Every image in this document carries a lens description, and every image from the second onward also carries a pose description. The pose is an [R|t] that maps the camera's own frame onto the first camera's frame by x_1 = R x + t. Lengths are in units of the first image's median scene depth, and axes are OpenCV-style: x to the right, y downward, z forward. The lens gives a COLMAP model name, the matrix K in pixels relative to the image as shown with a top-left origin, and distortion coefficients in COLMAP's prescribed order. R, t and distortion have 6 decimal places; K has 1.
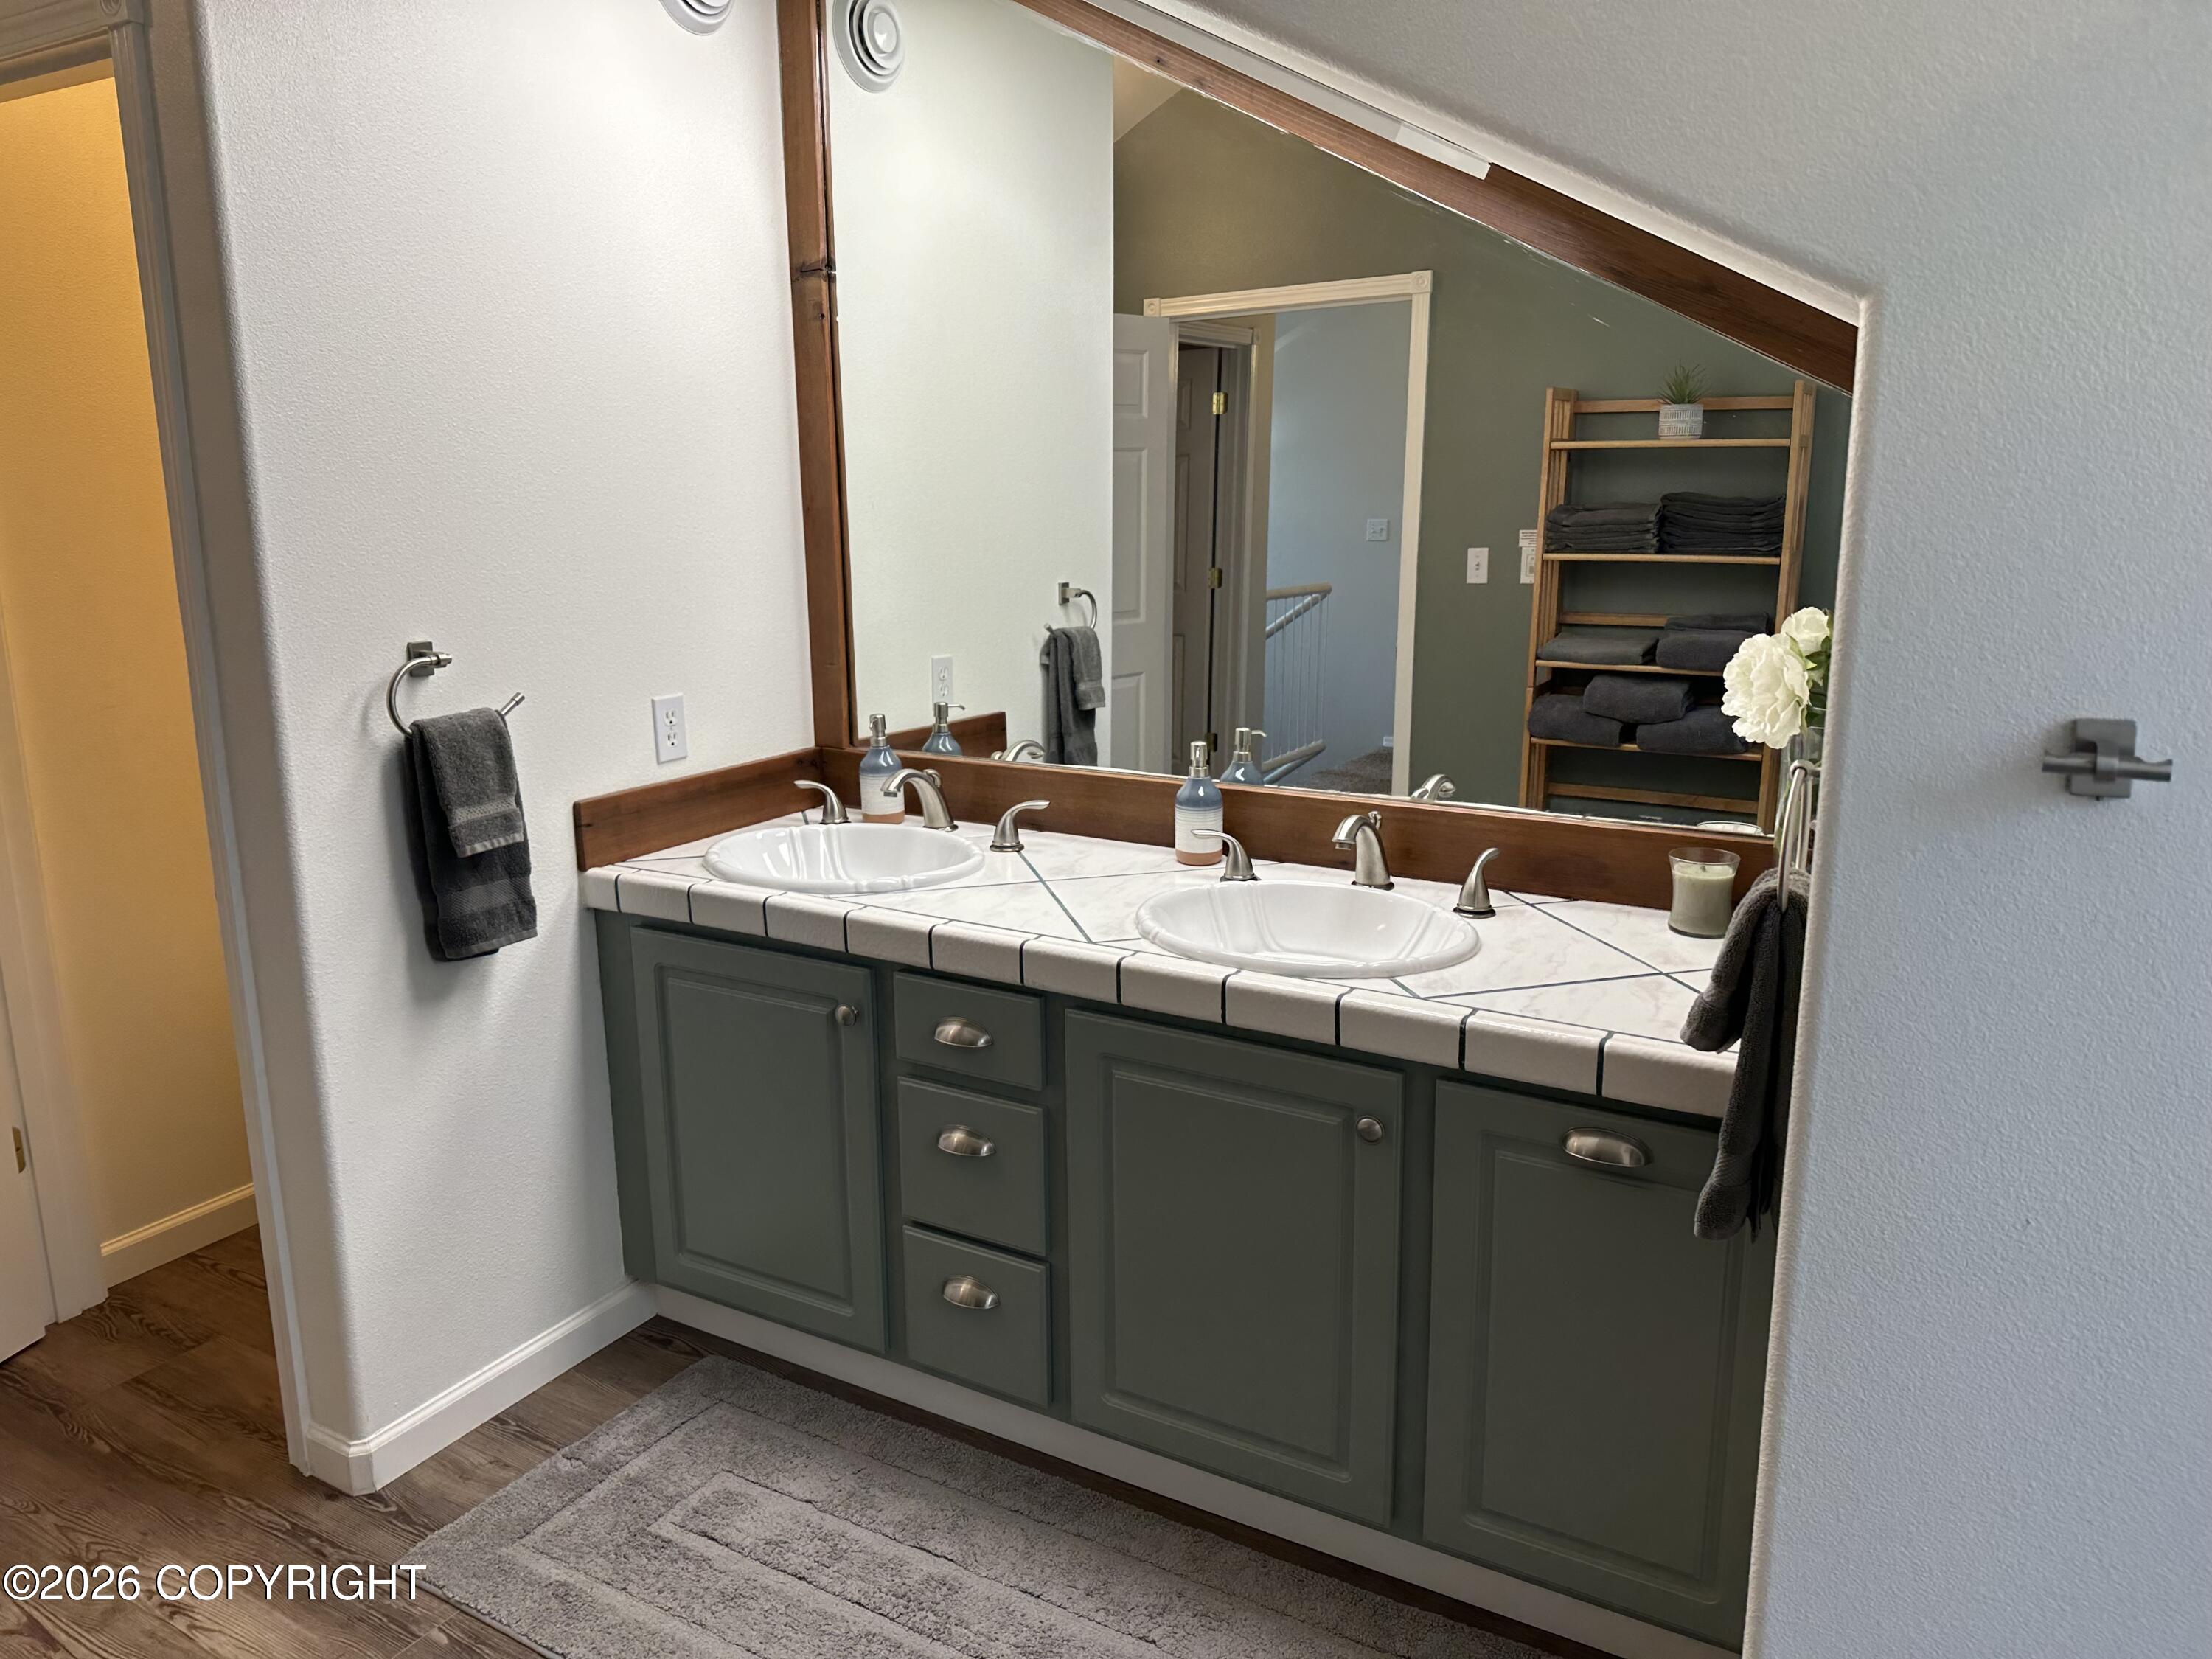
lens RADIAL K [[1578.3, 0, 1091.2], [0, 1578.3, 834.8], [0, 0, 1]] dist [0.073078, -0.095811]
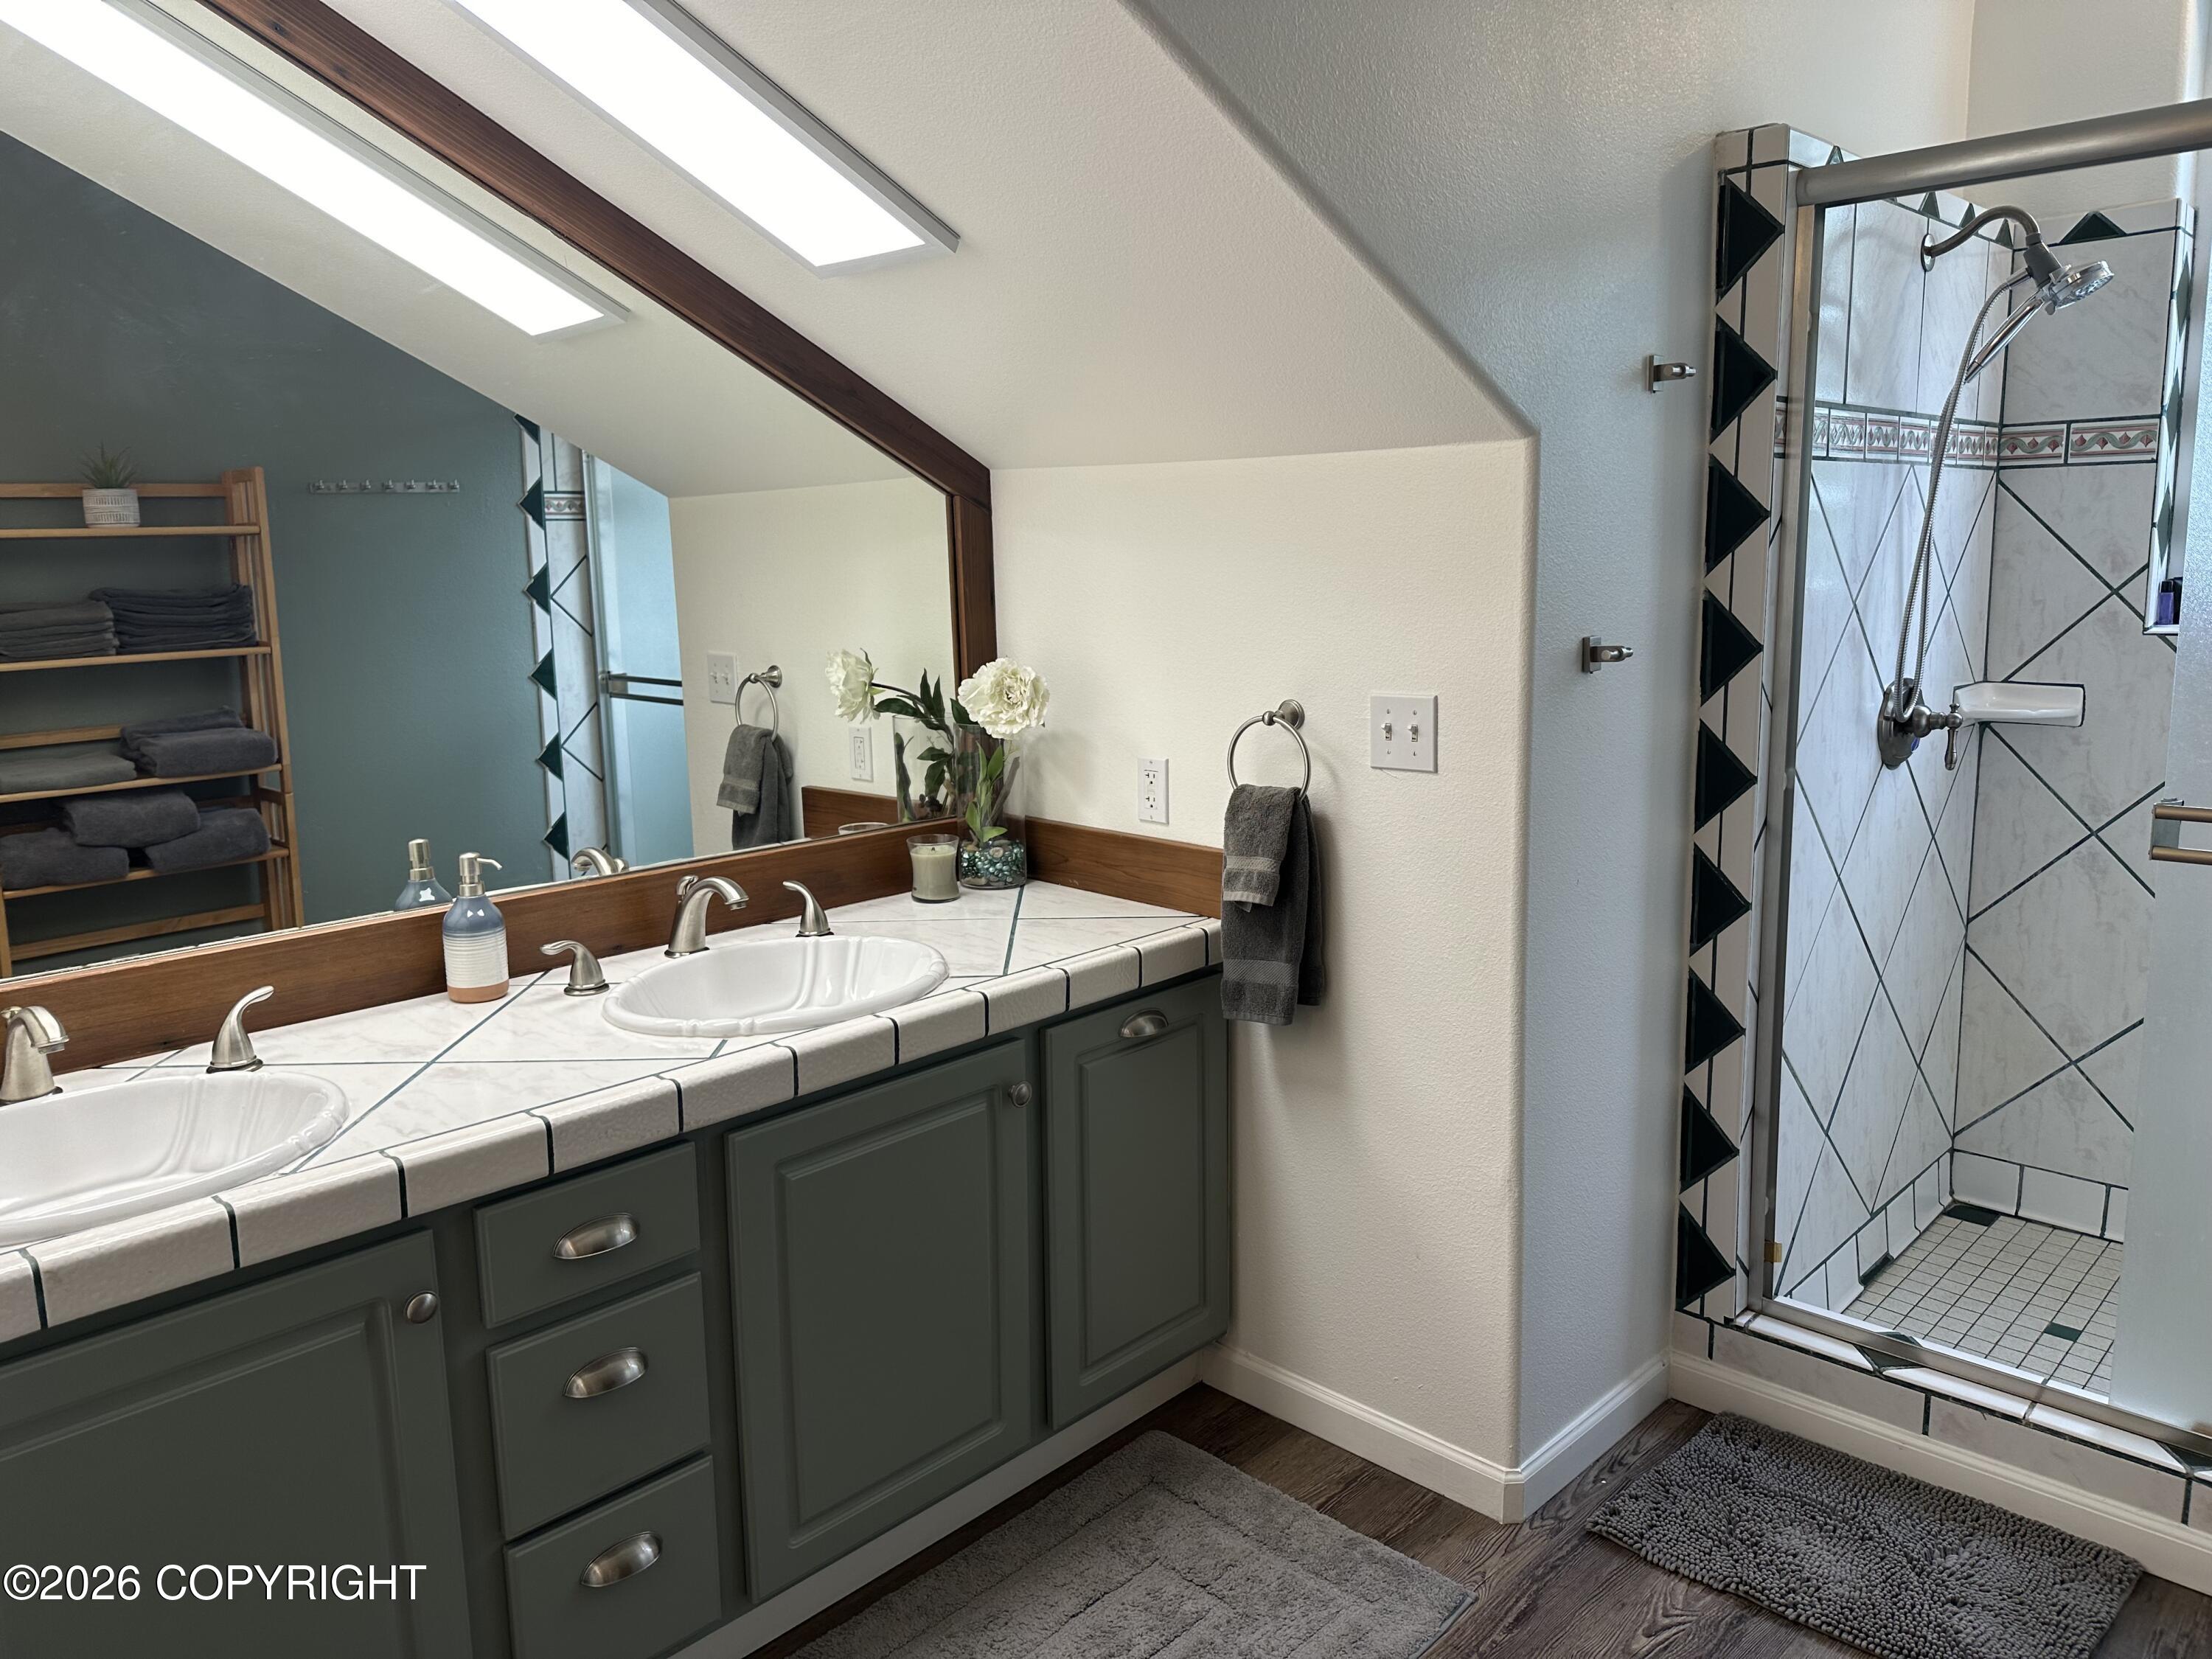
lens RADIAL K [[1578.3, 0, 1139.4], [0, 1578.3, 822.2], [0, 0, 1]] dist [0.073078, -0.095811]
pose [[0.218068, -0.164743, 0.961928, -0.699166], [0.239847, 0.964467, 0.110805, -0.089099], [-0.946002, 0.206552, 0.249833, 0.471053]]
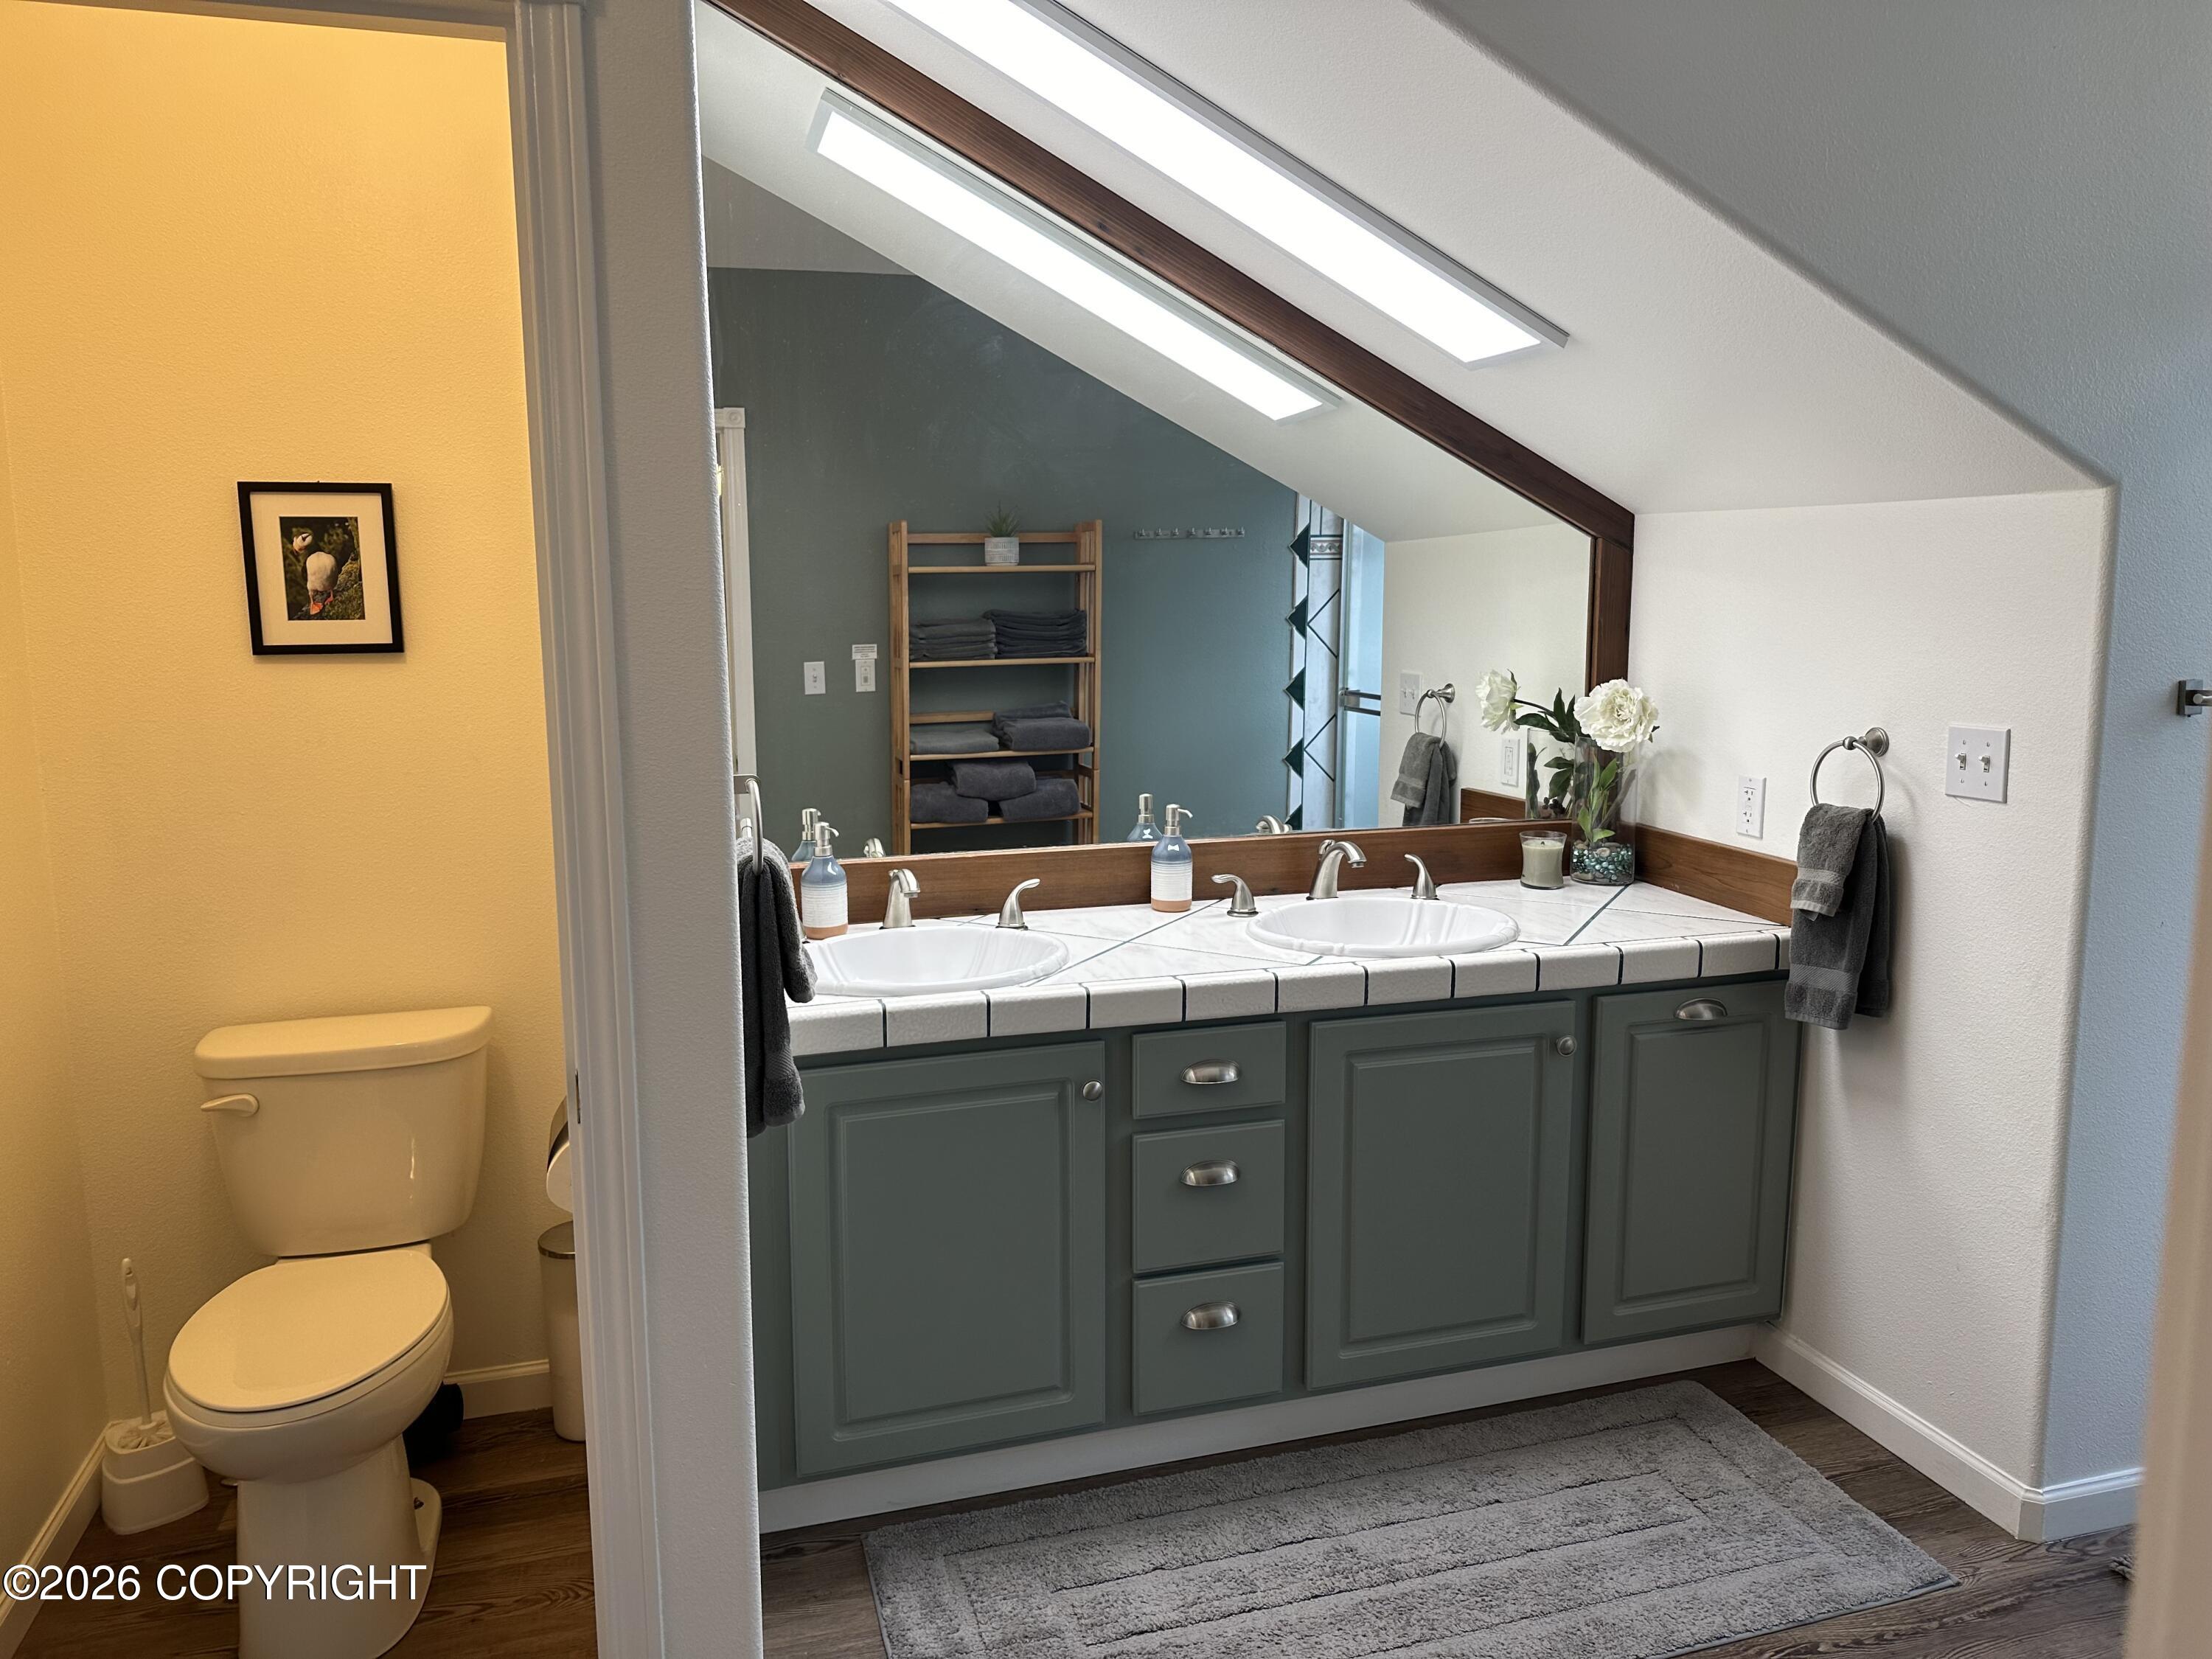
lens RADIAL K [[1578.3, 0, 1082.0], [0, 1578.3, 835.6], [0, 0, 1]] dist [0.073078, -0.095811]
pose [[0.682237, -0.110031, 0.722804, -0.860085], [0.169686, 0.985446, -0.010150, -0.039313], [-0.711167, 0.129574, 0.690979, 0.260927]]
